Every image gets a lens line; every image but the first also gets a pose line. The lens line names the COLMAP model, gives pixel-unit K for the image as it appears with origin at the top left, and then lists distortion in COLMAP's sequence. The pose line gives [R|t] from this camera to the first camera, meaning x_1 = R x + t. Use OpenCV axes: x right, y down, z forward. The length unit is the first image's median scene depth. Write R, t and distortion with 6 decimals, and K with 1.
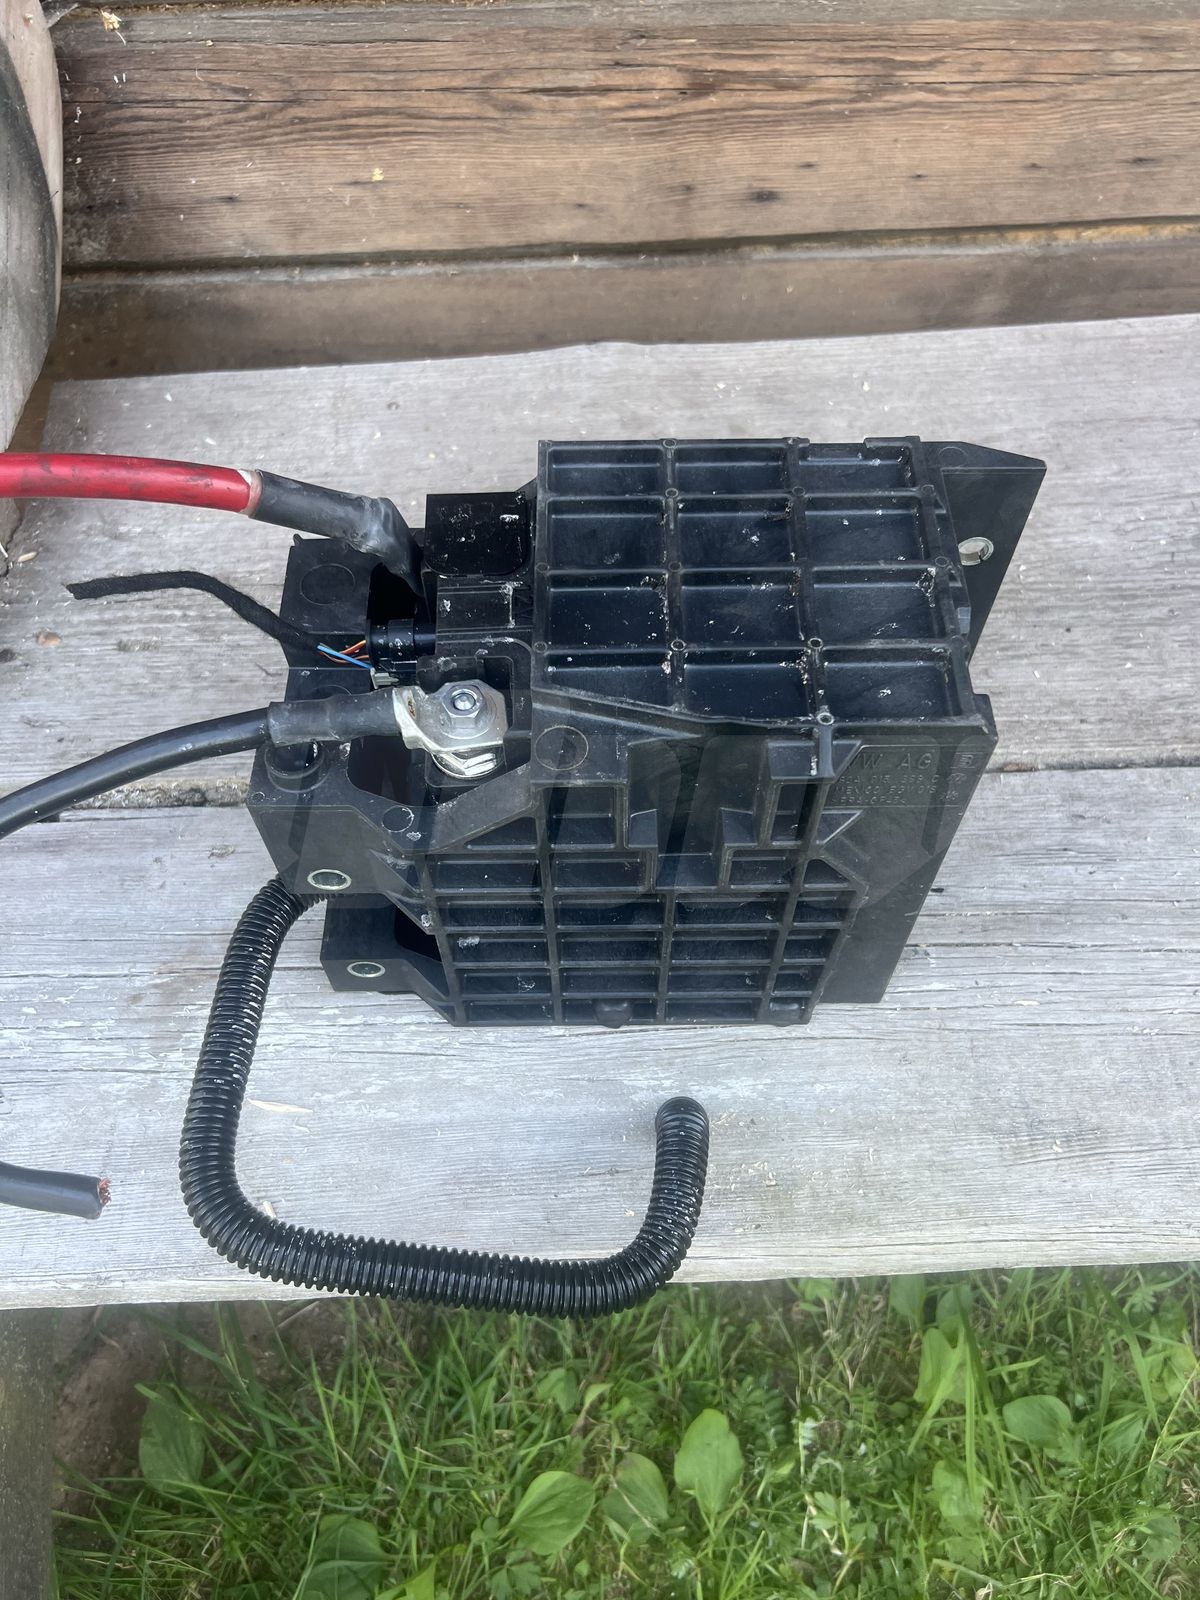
lens RADIAL K [[1251.3, 0, 586.2], [0, 1251.3, 812.0], [0, 0, 1]] dist [0.064216, -0.087278]
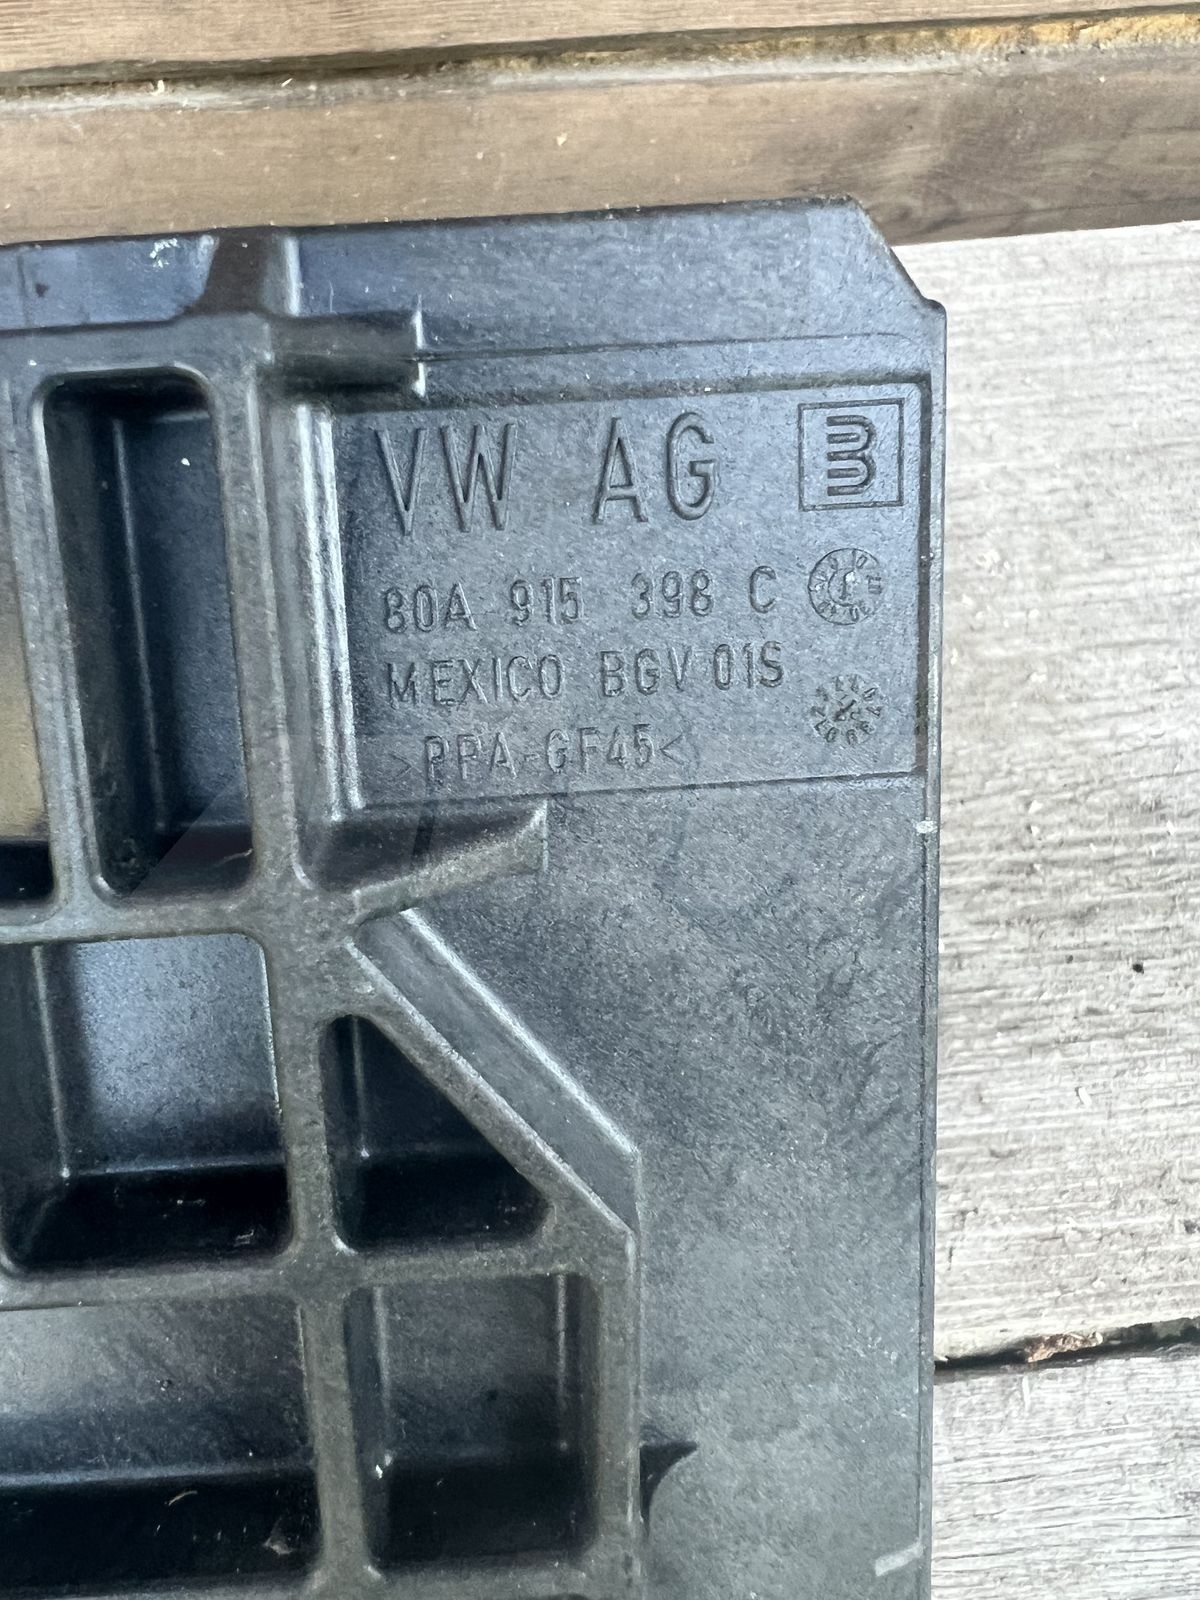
lens RADIAL K [[1349.4, 0, 435.7], [0, 1349.4, 799.8], [0, 0, 1]] dist [-0.002588, -0.006575]
pose [[0.998794, -0.031223, 0.037882, 0.080660], [0.026075, 0.991238, 0.129490, -0.221800], [-0.041593, -0.128346, 0.990857, 0.412074]]
